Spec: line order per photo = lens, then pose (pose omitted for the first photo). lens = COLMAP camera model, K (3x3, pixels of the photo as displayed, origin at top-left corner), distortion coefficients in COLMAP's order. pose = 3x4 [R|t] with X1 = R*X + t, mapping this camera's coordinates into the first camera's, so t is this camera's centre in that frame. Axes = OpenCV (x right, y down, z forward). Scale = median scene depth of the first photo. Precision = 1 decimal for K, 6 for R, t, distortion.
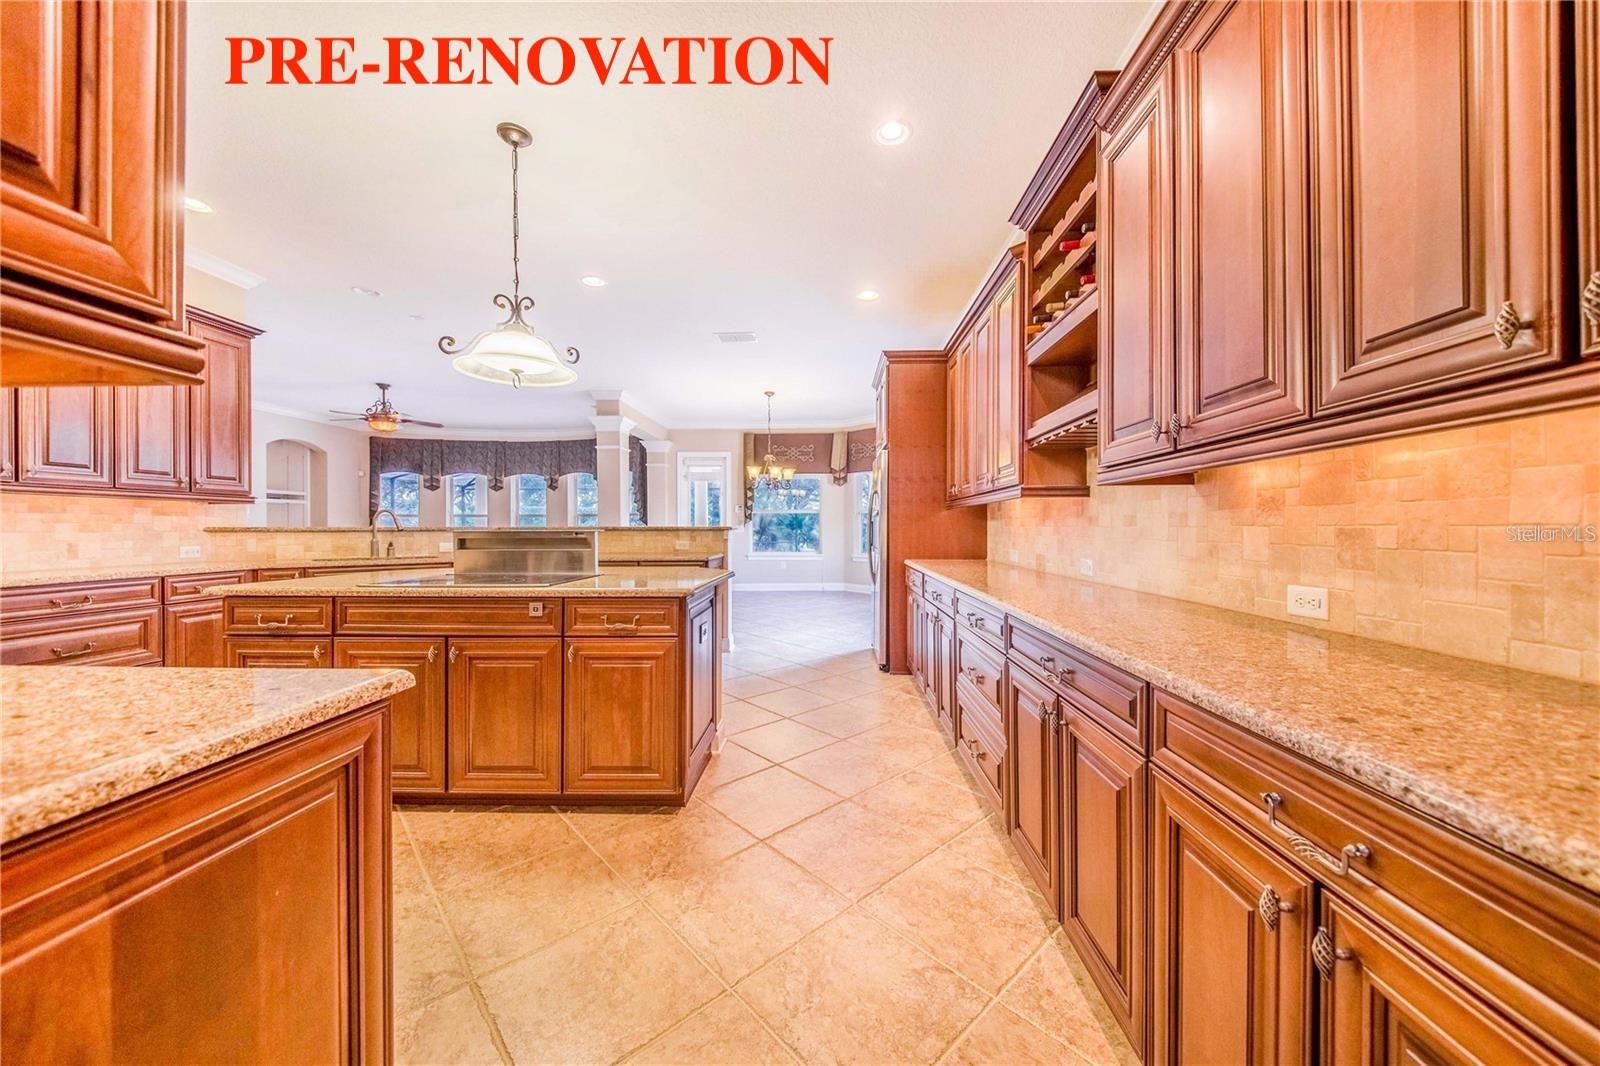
lens RADIAL K [[562.6, 0, 800.0], [0, 562.6, 533.0], [0, 0, 1]] dist [0.017107, -0.009716]
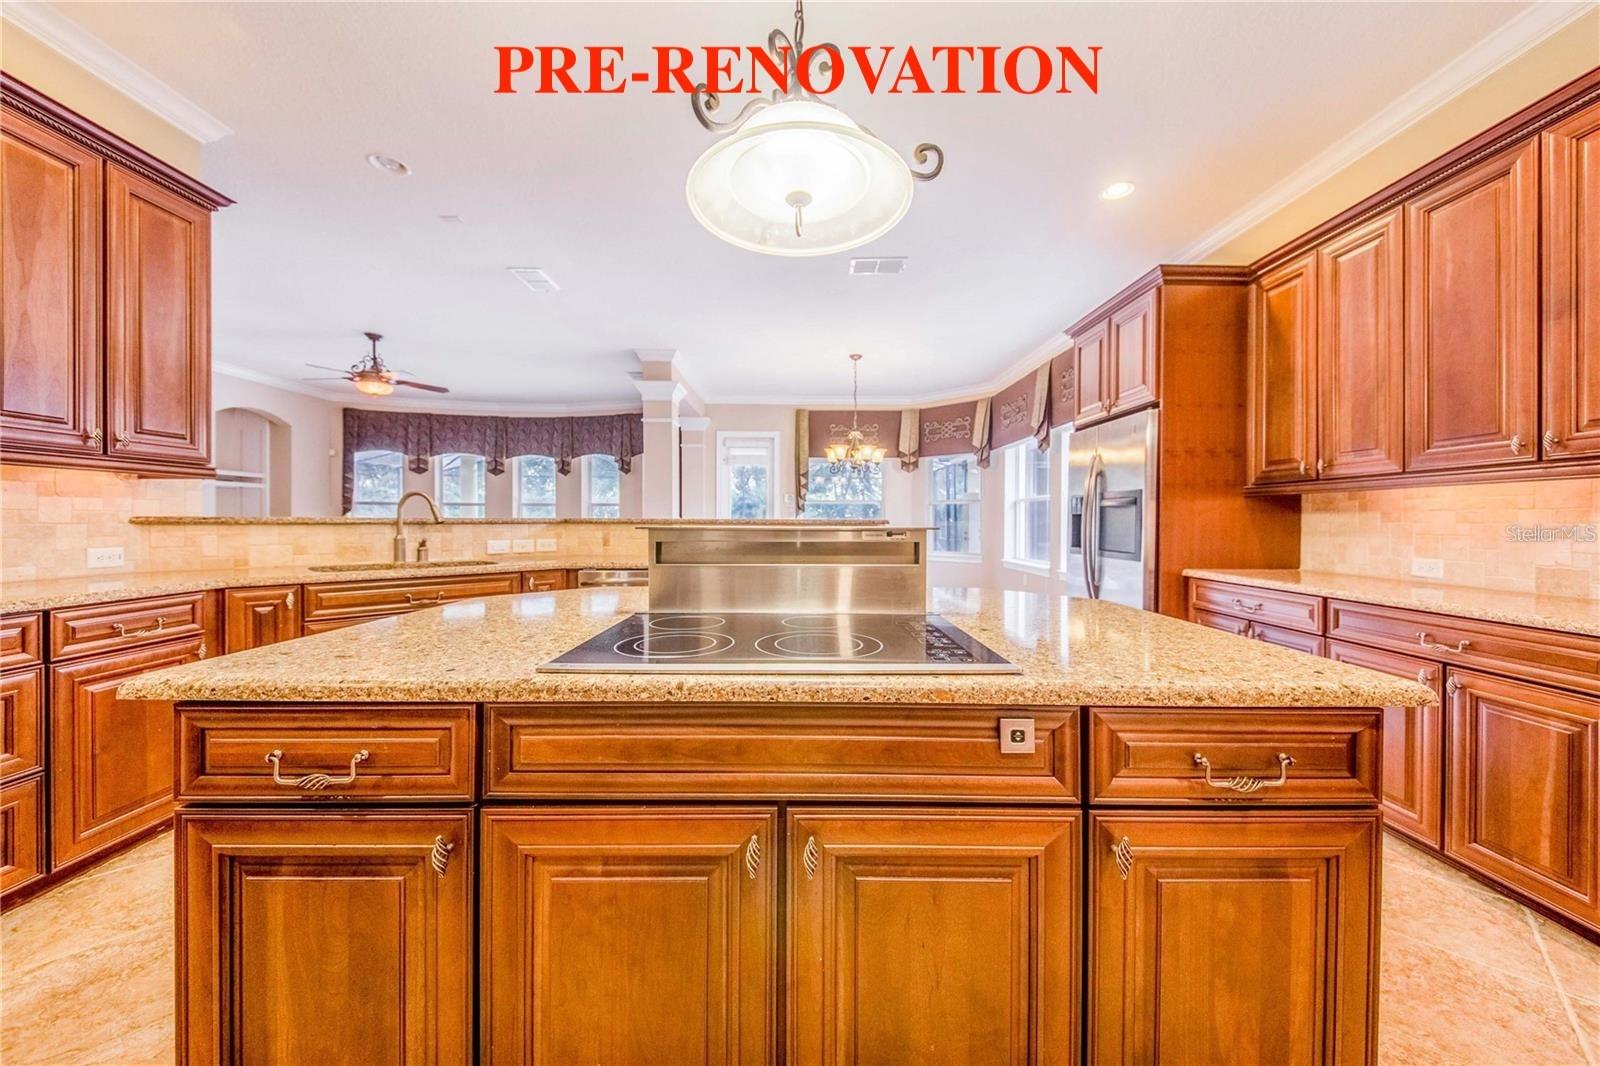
lens RADIAL K [[569.8, 0, 789.7], [0, 569.8, 524.9], [0, 0, 1]] dist [0.021637, -0.008539]
pose [[0.999242, 0.005225, 0.038588, -0.191131], [-0.005216, 0.999986, -0.000311, -0.002434], [-0.038589, 0.000109, 0.999255, 0.183417]]
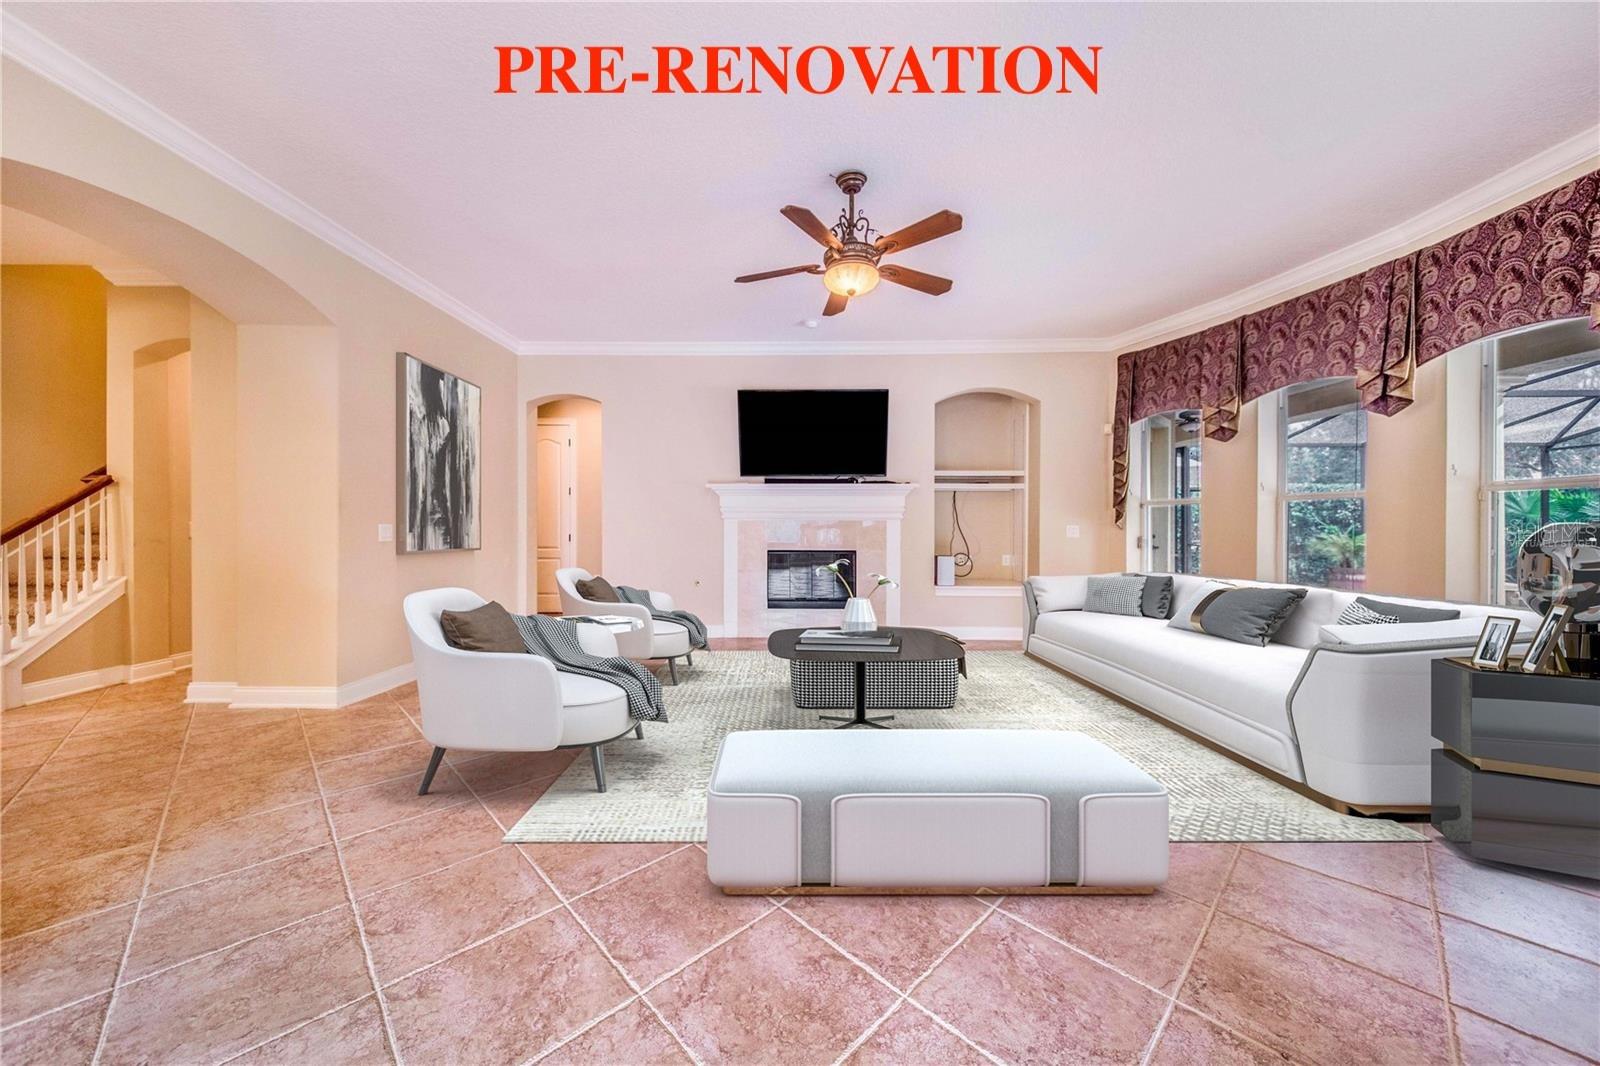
lens RADIAL K [[569.8, 0, 789.7], [0, 569.8, 524.9], [0, 0, 1]] dist [0.021637, -0.008539]
pose [[0.032188, -0.000701, -0.999482, -0.319755], [-0.008913, 0.999960, -0.000989, -0.011014], [0.999442, 0.008940, 0.032180, 0.947435]]
